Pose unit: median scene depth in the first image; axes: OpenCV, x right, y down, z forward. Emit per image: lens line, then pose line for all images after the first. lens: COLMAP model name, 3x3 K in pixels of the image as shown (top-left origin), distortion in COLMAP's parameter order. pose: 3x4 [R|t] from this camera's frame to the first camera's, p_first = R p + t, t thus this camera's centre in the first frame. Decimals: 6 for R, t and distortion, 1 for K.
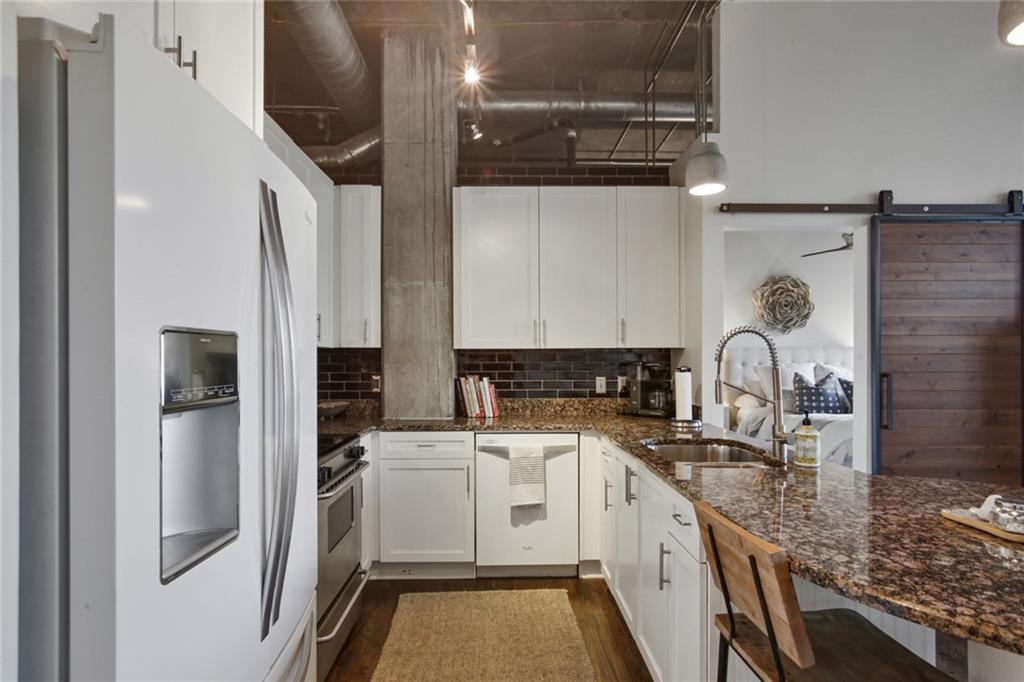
lens RADIAL K [[554.2, 0, 507.6], [0, 554.2, 355.2], [0, 0, 1]] dist [-0.006783, 0.000995]
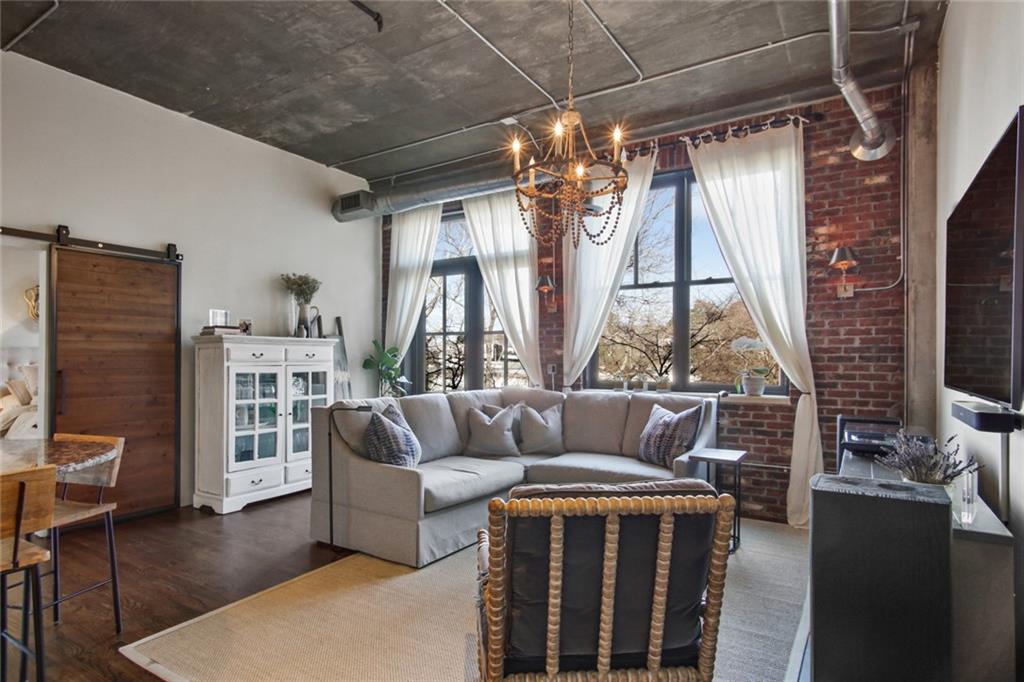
lens RADIAL K [[554.2, 0, 507.6], [0, 554.2, 355.2], [0, 0, 1]] dist [-0.006783, 0.000995]
pose [[0.548072, 0.007398, 0.836398, 0.157711], [-0.007189, 0.999966, -0.004135, -0.003226], [-0.836400, -0.003746, 0.548107, -0.455426]]
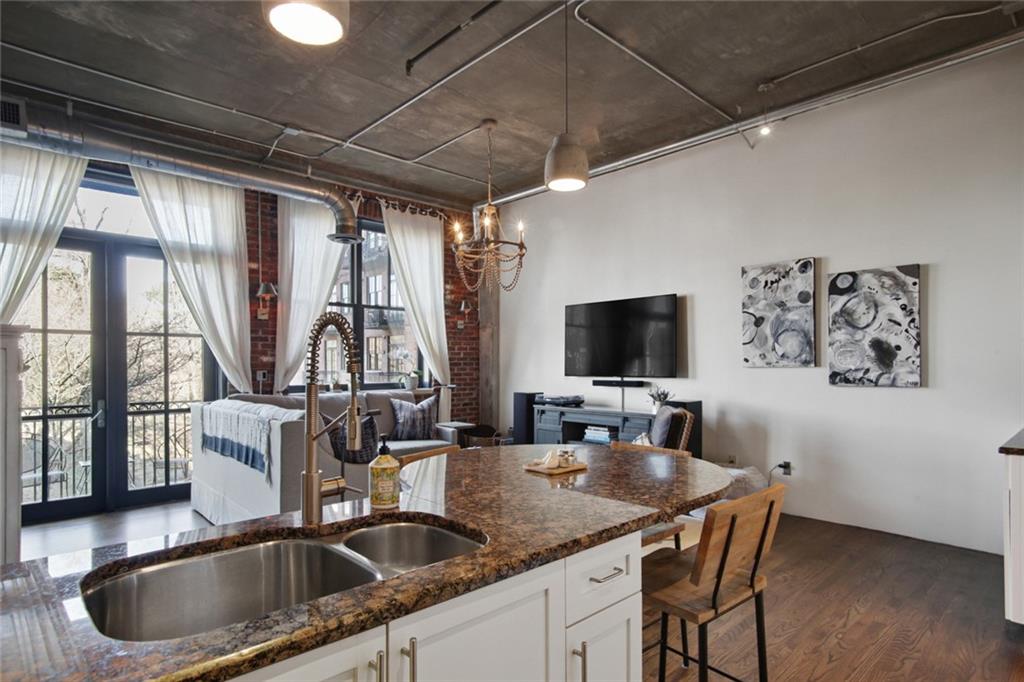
lens RADIAL K [[558.1, 0, 516.1], [0, 558.1, 365.5], [0, 0, 1]] dist [-0.006438, -0.000188]
pose [[-0.680806, 0.003019, 0.732458, -0.086386], [0.002325, 0.999995, -0.001961, 0.003597], [-0.732460, 0.000368, -0.680810, 0.729625]]
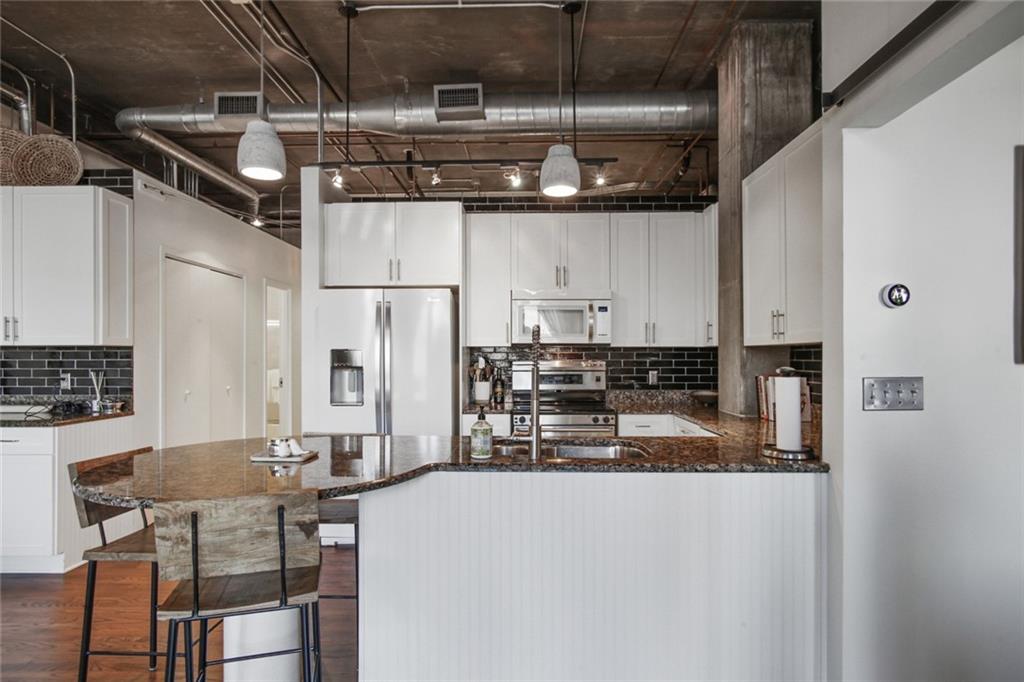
lens RADIAL K [[554.2, 0, 507.6], [0, 554.2, 355.2], [0, 0, 1]] dist [-0.006783, 0.000995]
pose [[-0.037106, 0.002305, -0.999309, 0.837512], [0.004816, 0.999986, 0.002127, 0.000651], [0.999300, -0.004734, -0.037116, 0.568536]]
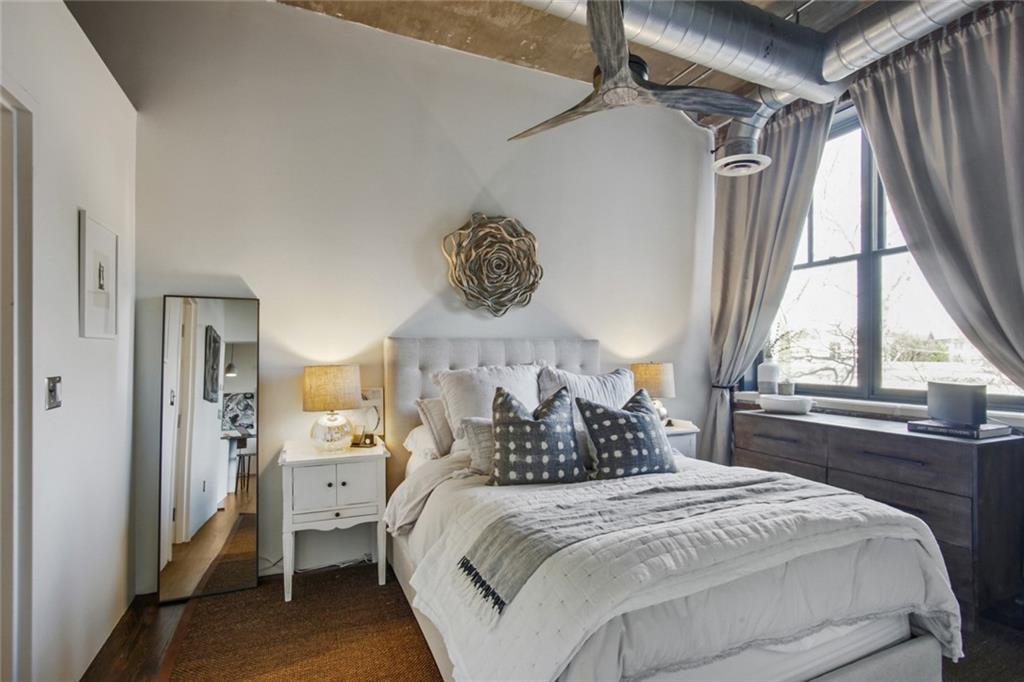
lens RADIAL K [[498.2, 0, 509.6], [0, 498.2, 348.4], [0, 0, 1]] dist [-0.025170, 0.016430]
pose [[0.921307, 0.009809, 0.388713, 0.536783], [-0.005141, 0.999902, -0.013047, 0.004831], [-0.388803, 0.010022, 0.921267, 0.889543]]
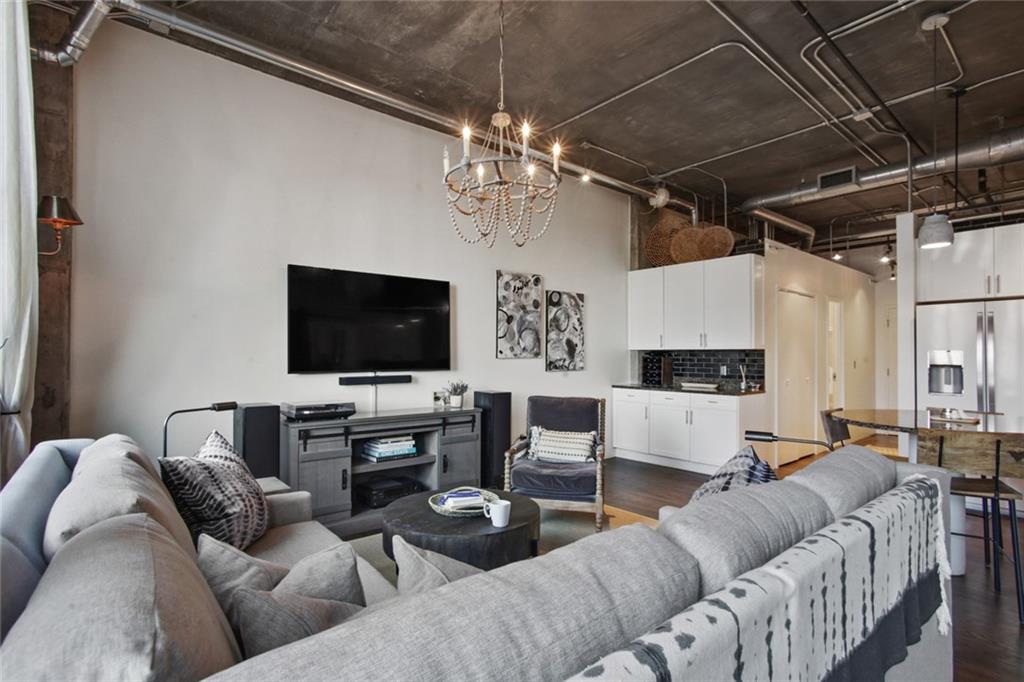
lens RADIAL K [[498.2, 0, 509.6], [0, 498.2, 348.4], [0, 0, 1]] dist [-0.025170, 0.016430]
pose [[-0.774981, -0.005804, -0.631958, 1.335436], [0.002230, 0.999926, -0.011919, -0.004221], [0.631981, -0.010647, -0.774911, 0.489572]]
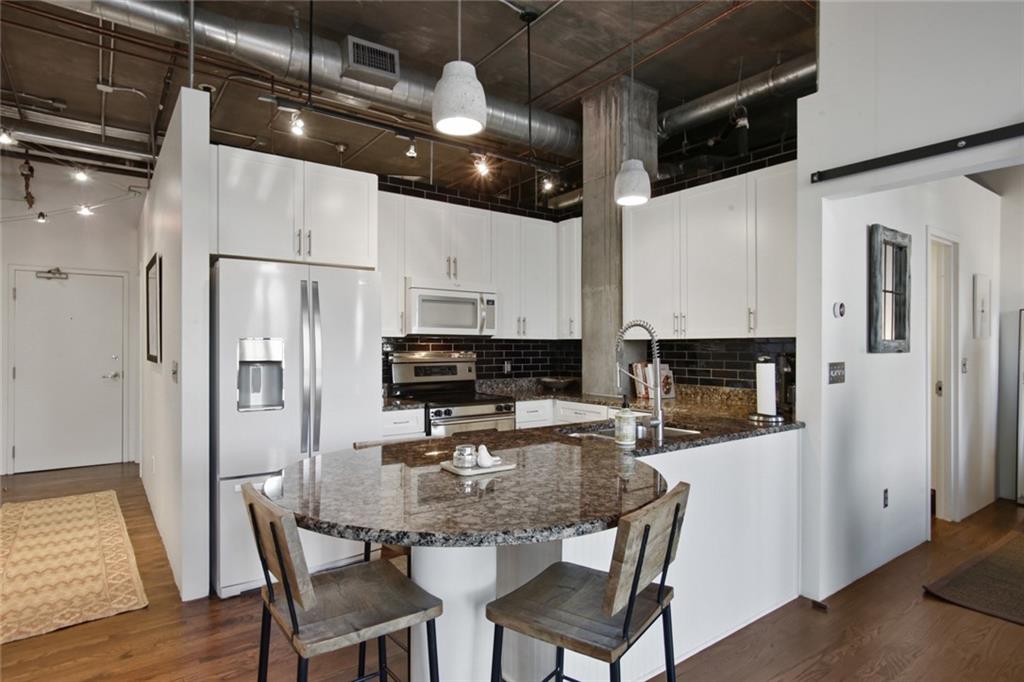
lens RADIAL K [[558.0, 0, 510.0], [0, 558.0, 343.7], [0, 0, 1]] dist [-0.004465, 0.000320]
pose [[0.587164, 0.000510, -0.809468, 0.692538], [-0.000859, 1.000000, 0.000007, -0.001997], [0.809467, 0.000691, 0.587165, 0.073728]]
